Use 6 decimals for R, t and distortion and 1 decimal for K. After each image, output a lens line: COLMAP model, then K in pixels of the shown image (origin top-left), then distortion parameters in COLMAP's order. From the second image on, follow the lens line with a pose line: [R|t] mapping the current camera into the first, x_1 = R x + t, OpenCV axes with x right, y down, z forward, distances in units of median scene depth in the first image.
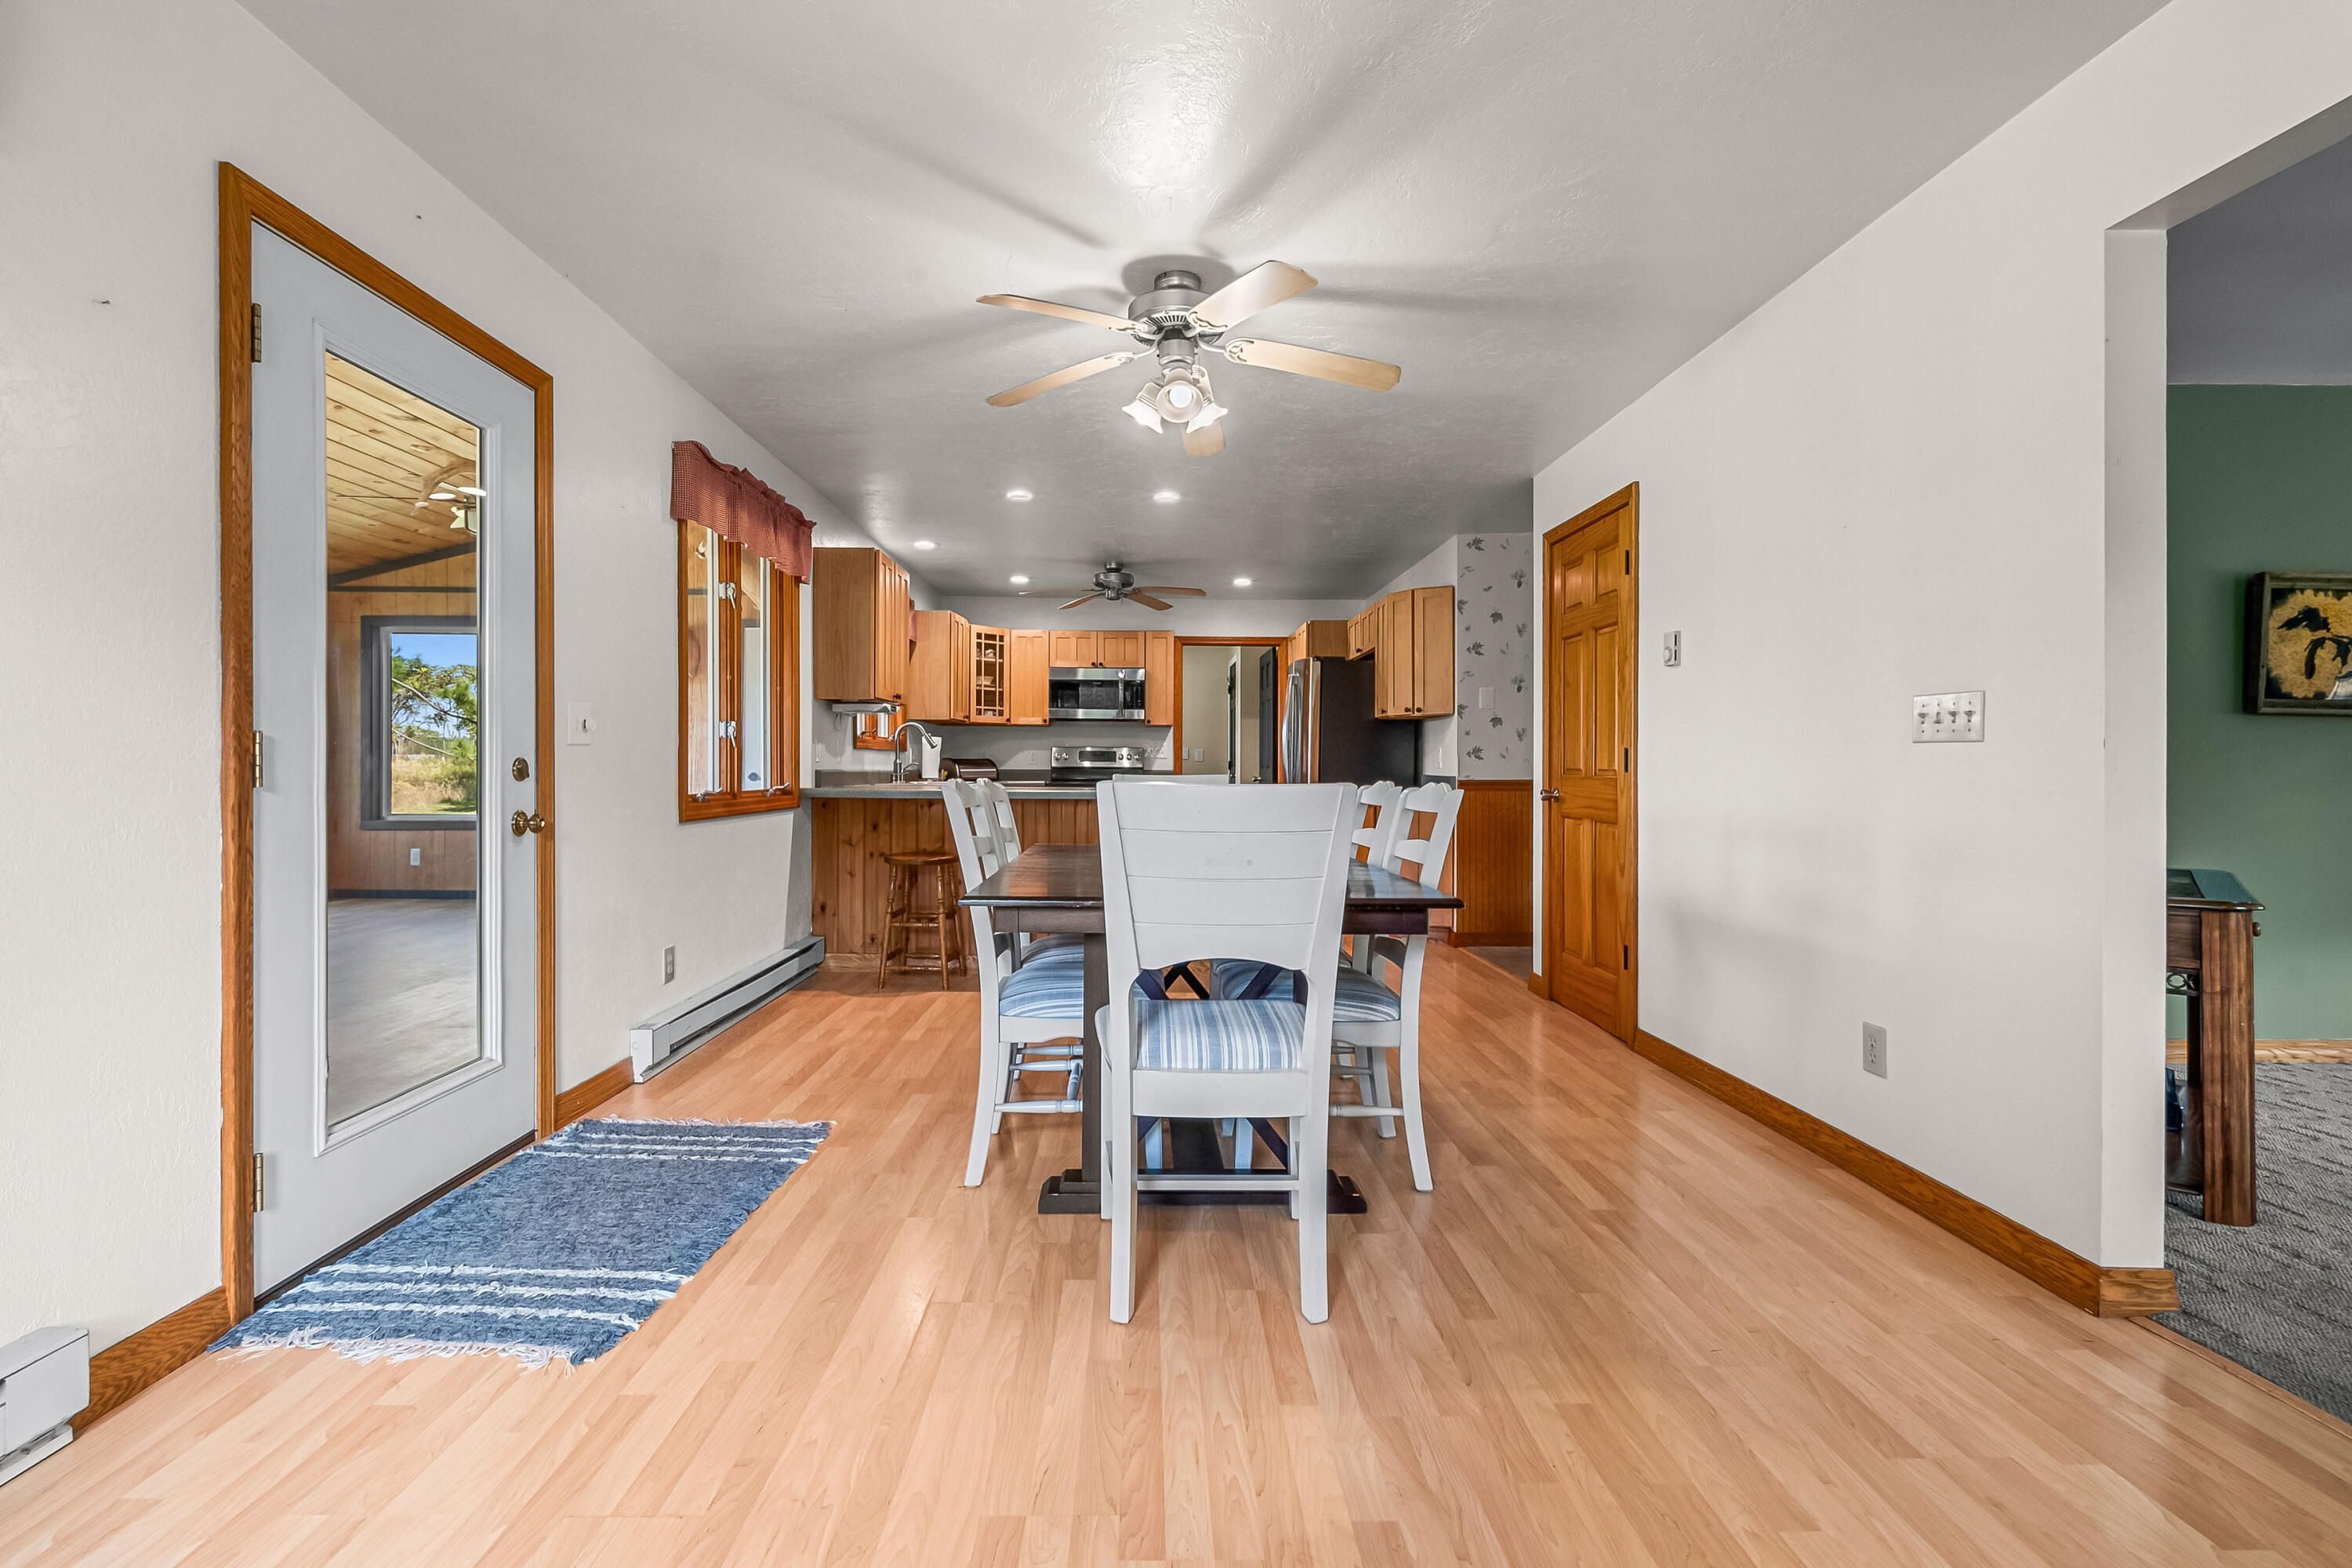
lens RADIAL K [[1060.4, 0, 1174.0], [0, 1060.4, 766.6], [0, 0, 1]] dist [-0.003294, -0.000691]
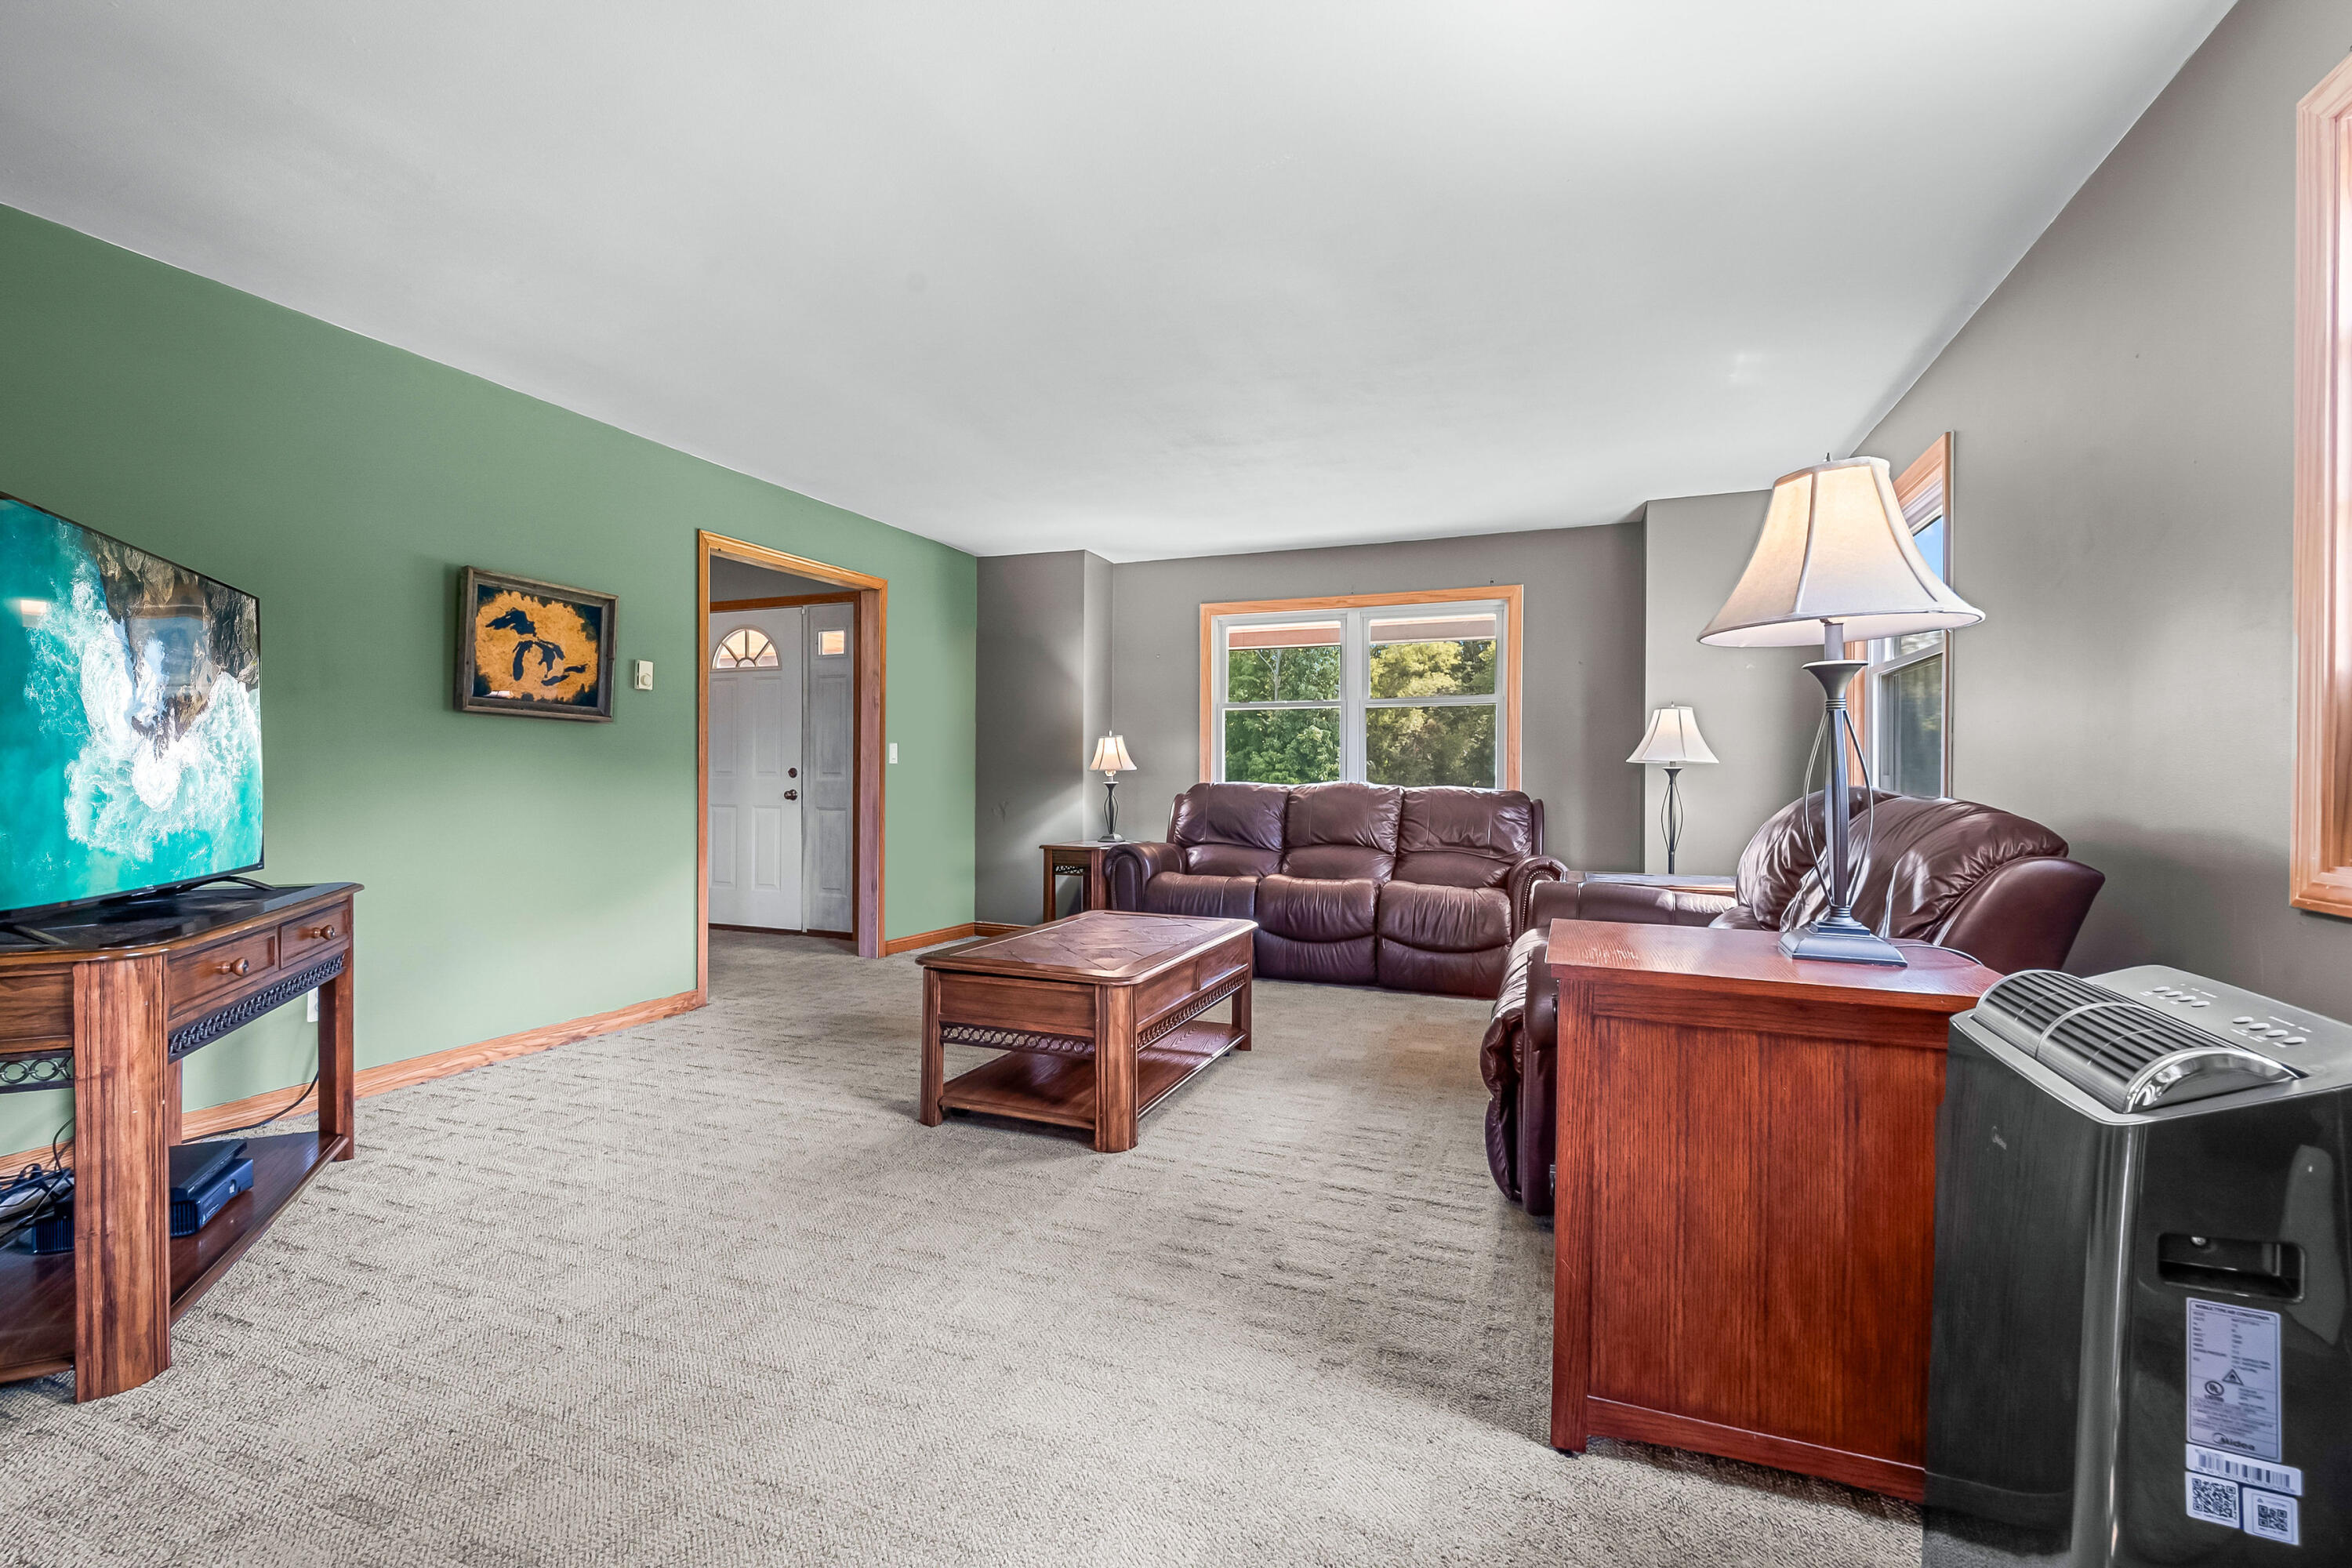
lens RADIAL K [[1060.4, 0, 1169.6], [0, 1060.4, 781.1], [0, 0, 1]] dist [-0.003294, -0.000691]
pose [[0.370089, -0.008562, 0.928957, 0.360130], [-0.000668, 0.999955, 0.009483, 0.004063], [-0.928996, -0.004130, 0.370067, 0.036943]]
